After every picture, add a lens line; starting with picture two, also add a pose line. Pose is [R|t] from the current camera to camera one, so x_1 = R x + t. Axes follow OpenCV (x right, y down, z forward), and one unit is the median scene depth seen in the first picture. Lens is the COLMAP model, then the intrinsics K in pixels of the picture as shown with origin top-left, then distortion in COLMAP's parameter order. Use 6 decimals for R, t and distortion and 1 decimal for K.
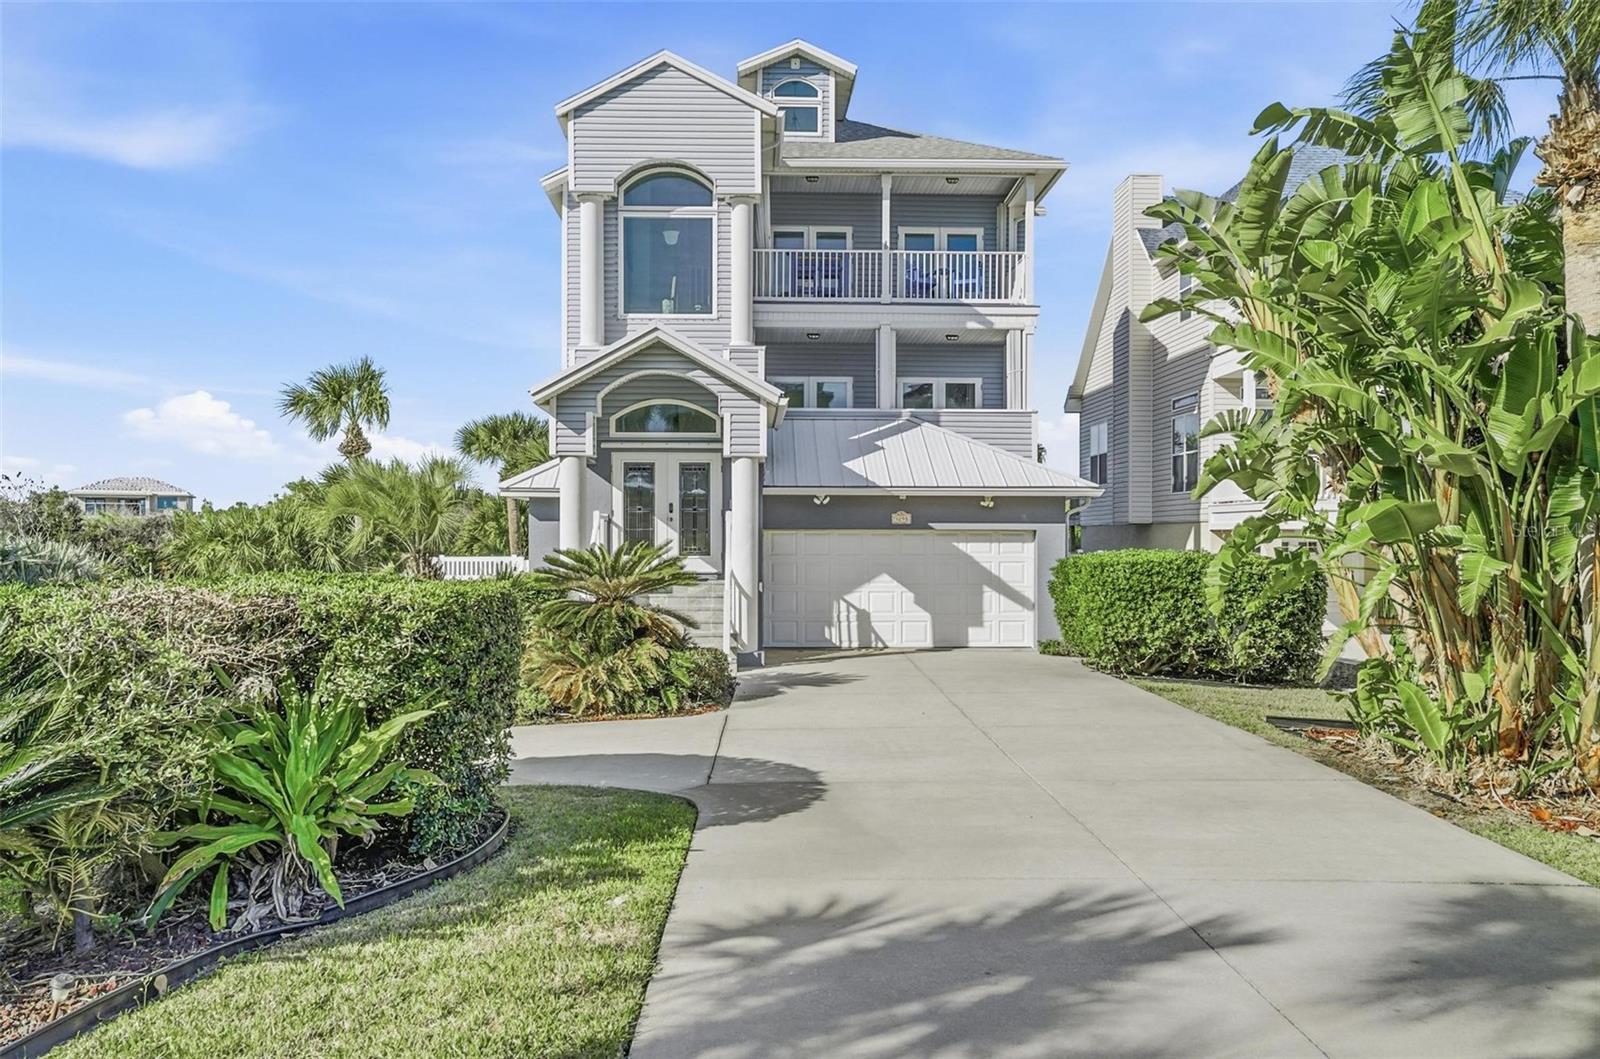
lens RADIAL K [[1295.7, 0, 800.6], [0, 1295.7, 534.8], [0, 0, 1]] dist [0.037763, 0.003744]
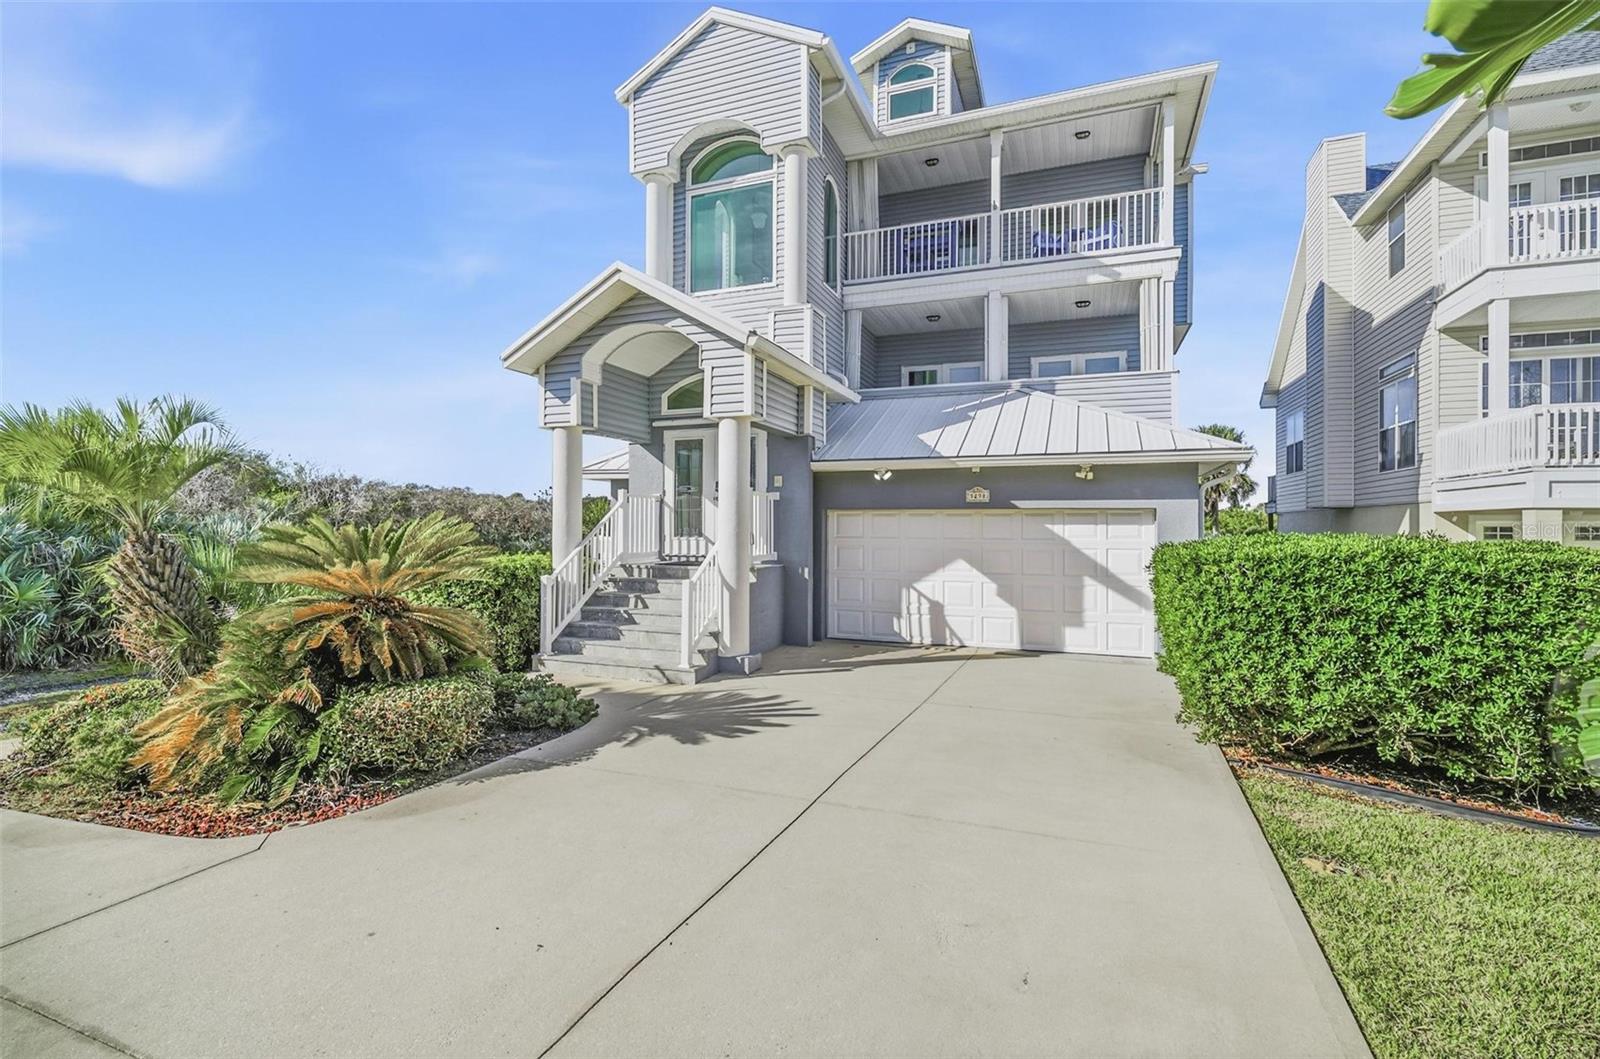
lens RADIAL K [[721.4, 0, 800.0], [0, 721.4, 522.5], [0, 0, 1]] dist [-0.000227, 0.000322]
pose [[0.918131, 0.000105, -0.396277, 0.157825], [-0.001475, 0.999994, -0.003153, 0.006721], [0.396274, 0.003479, 0.918126, 0.521932]]
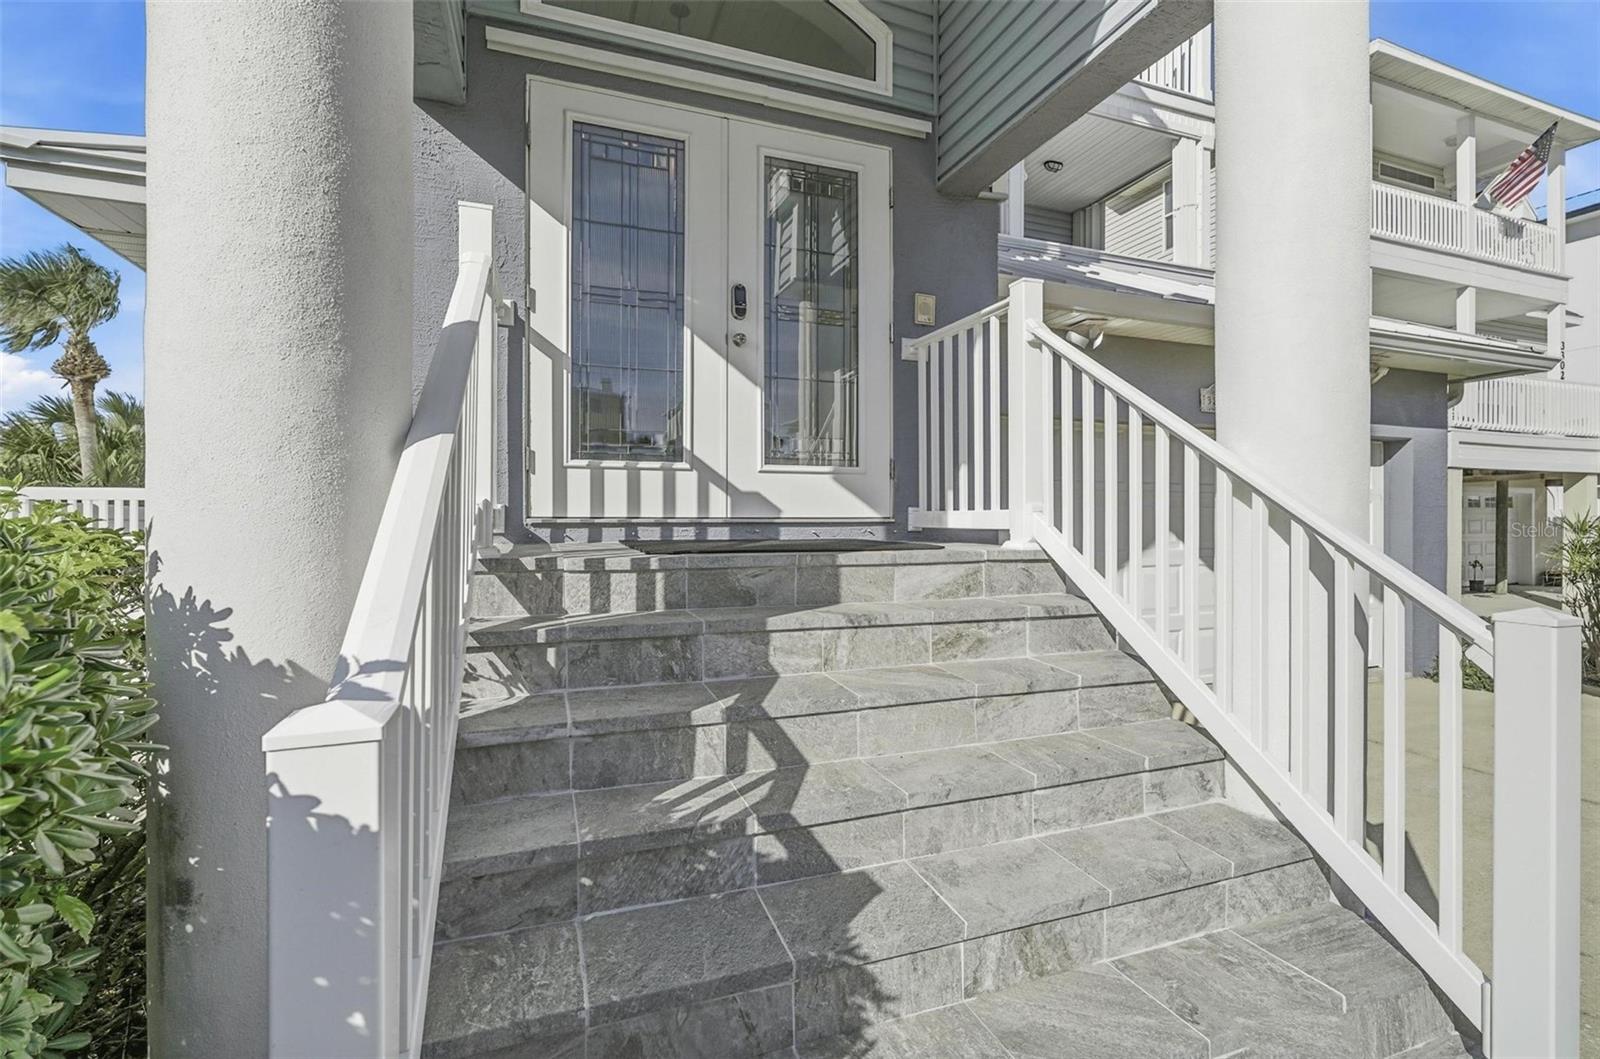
lens RADIAL K [[721.4, 0, 796.1], [0, 721.4, 518.7], [0, 0, 1]] dist [-0.000227, 0.000322]
pose [[0.952153, 0.002352, 0.305612, -0.132677], [-0.003833, 0.999984, 0.004247, 0.027050], [-0.305597, -0.005215, 0.952147, 0.807845]]
